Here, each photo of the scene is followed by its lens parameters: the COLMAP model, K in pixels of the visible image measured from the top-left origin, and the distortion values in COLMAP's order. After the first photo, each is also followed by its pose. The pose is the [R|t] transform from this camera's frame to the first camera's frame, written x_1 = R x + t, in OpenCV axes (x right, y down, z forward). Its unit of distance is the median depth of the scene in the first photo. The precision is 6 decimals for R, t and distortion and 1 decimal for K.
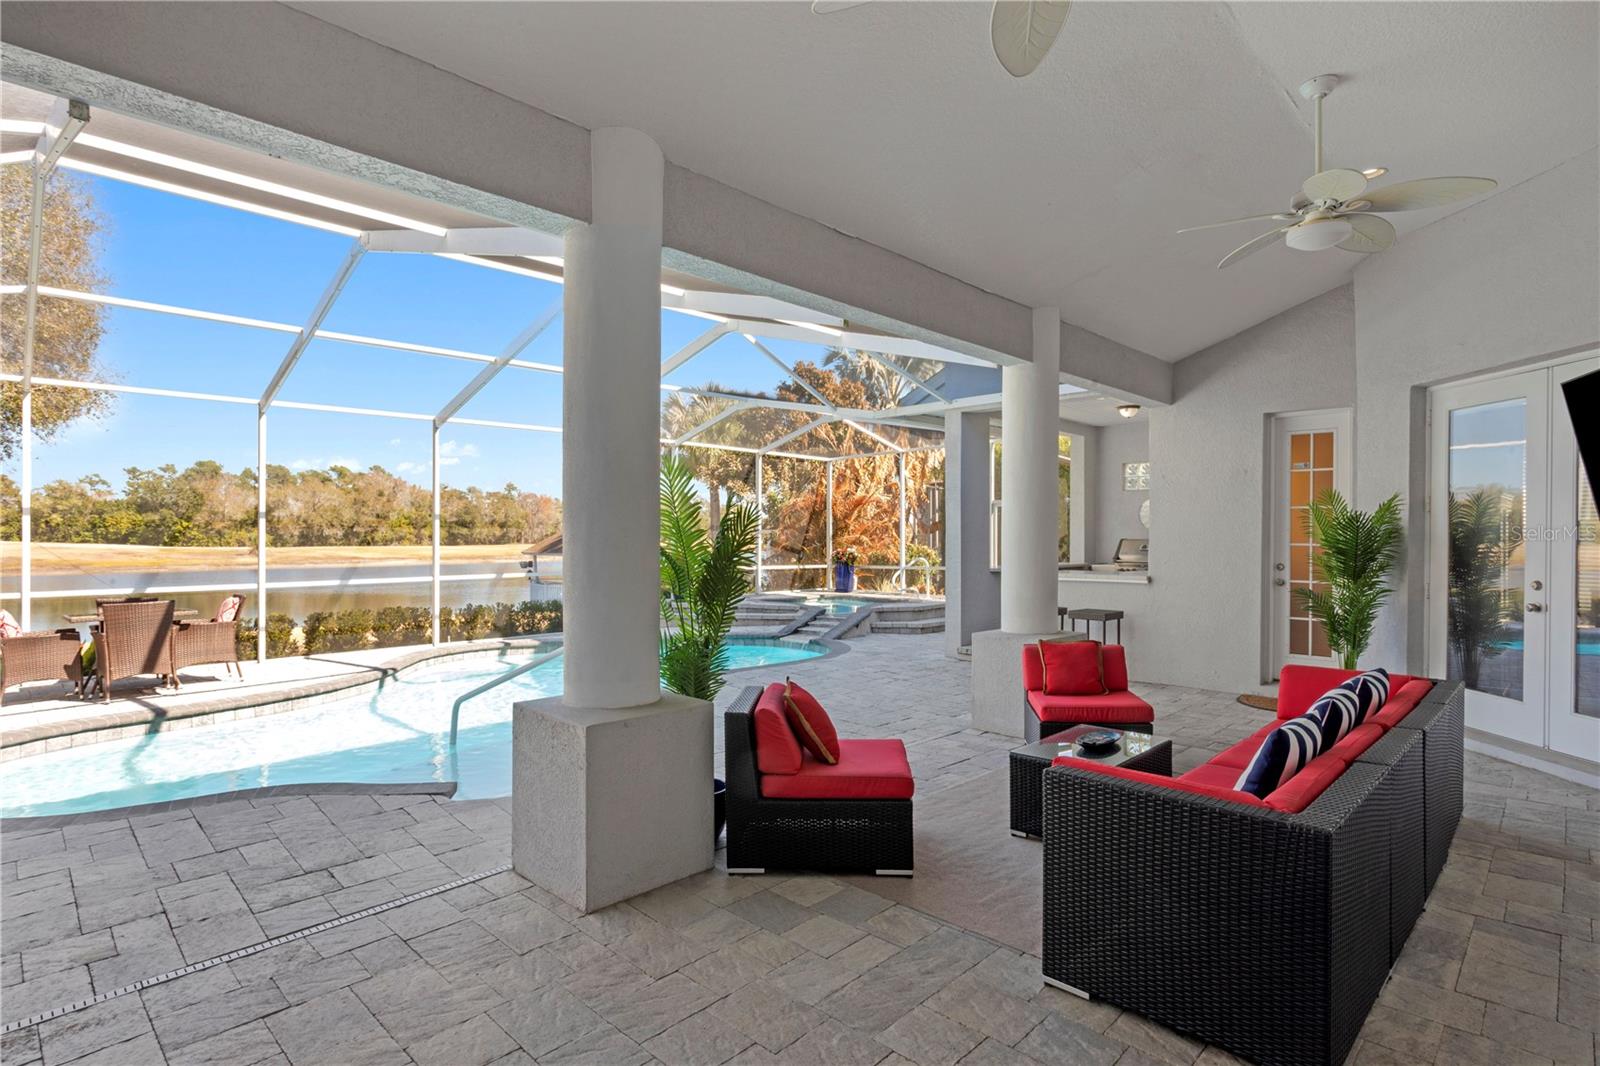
lens RADIAL K [[801.7, 0, 800.0], [0, 801.7, 533.0], [0, 0, 1]] dist [0.000187, -0.000700]
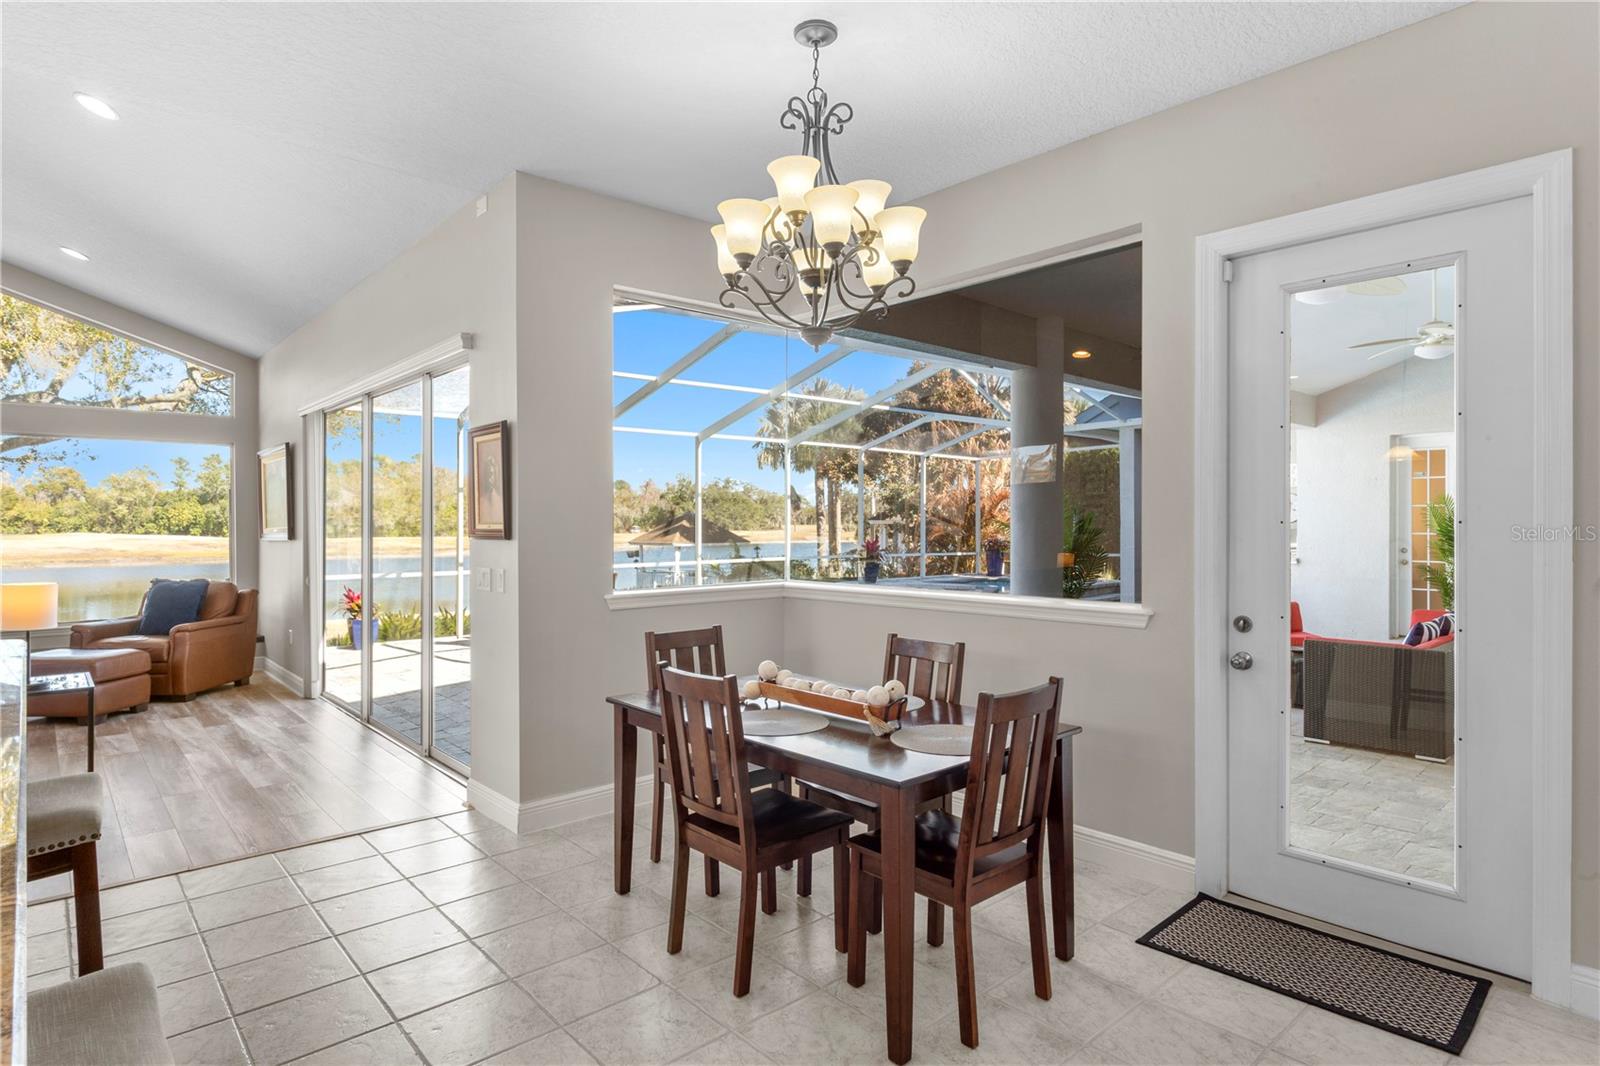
lens RADIAL K [[861.3, 0, 794.1], [0, 861.3, 514.6], [0, 0, 1]] dist [0.000552, 0.000189]
pose [[0.998093, -0.004124, -0.061589, -0.236219], [0.003641, 0.999962, -0.007948, -0.006662], [0.061620, 0.007709, 0.998070, -0.357673]]
